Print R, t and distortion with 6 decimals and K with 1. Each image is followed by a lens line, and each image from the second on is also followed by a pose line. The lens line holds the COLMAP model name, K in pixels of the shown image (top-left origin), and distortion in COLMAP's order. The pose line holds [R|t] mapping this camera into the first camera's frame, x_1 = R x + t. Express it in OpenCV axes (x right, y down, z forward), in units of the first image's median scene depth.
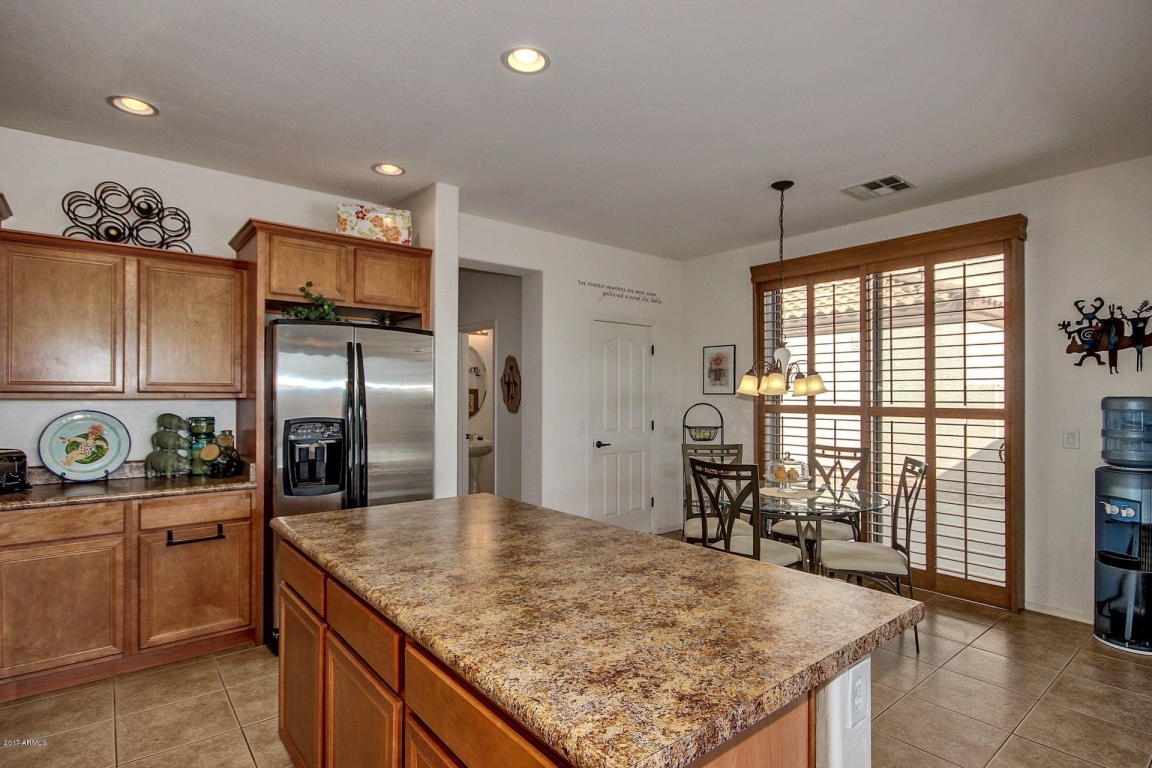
lens RADIAL K [[594.9, 0, 585.3], [0, 594.9, 393.3], [0, 0, 1]] dist [-0.001543, -0.003880]
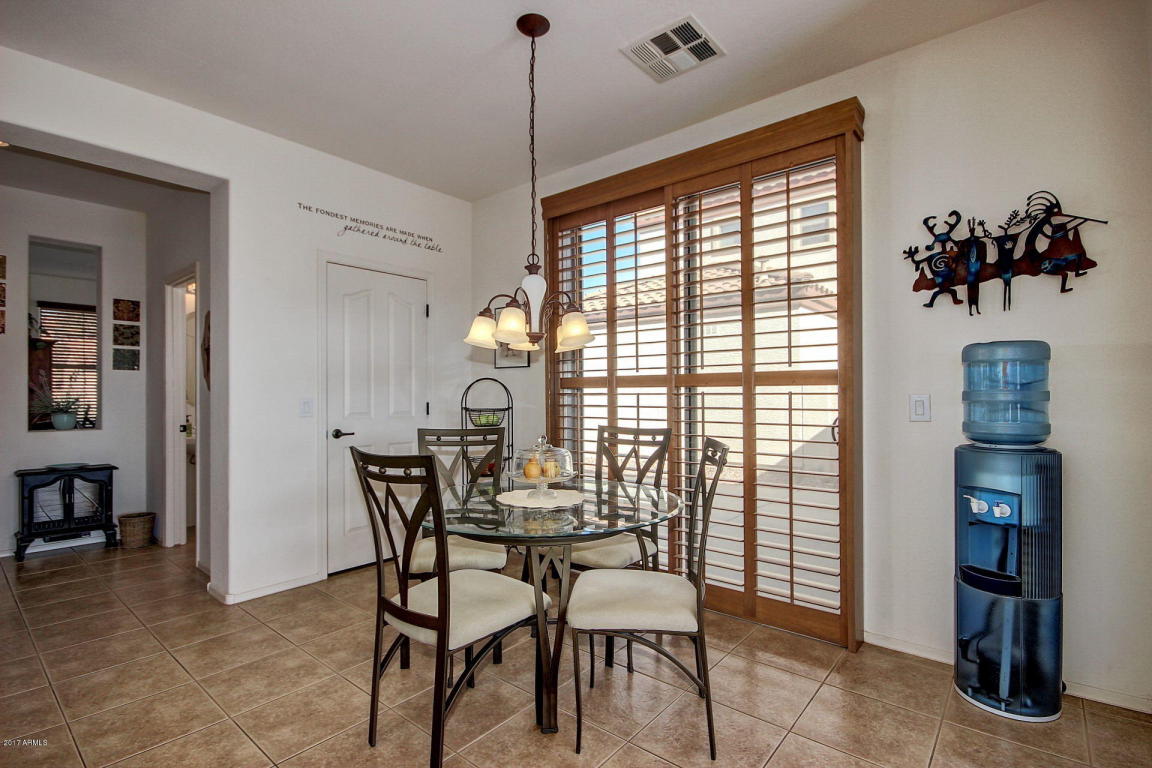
lens RADIAL K [[529.0, 0, 604.8], [0, 529.0, 396.0], [0, 0, 1]] dist [-0.007451, -0.001487]
pose [[0.978961, -0.004867, 0.203987, 0.291630], [0.004819, 0.999988, 0.000730, 0.056337], [-0.203989, 0.000268, 0.978973, 0.421580]]
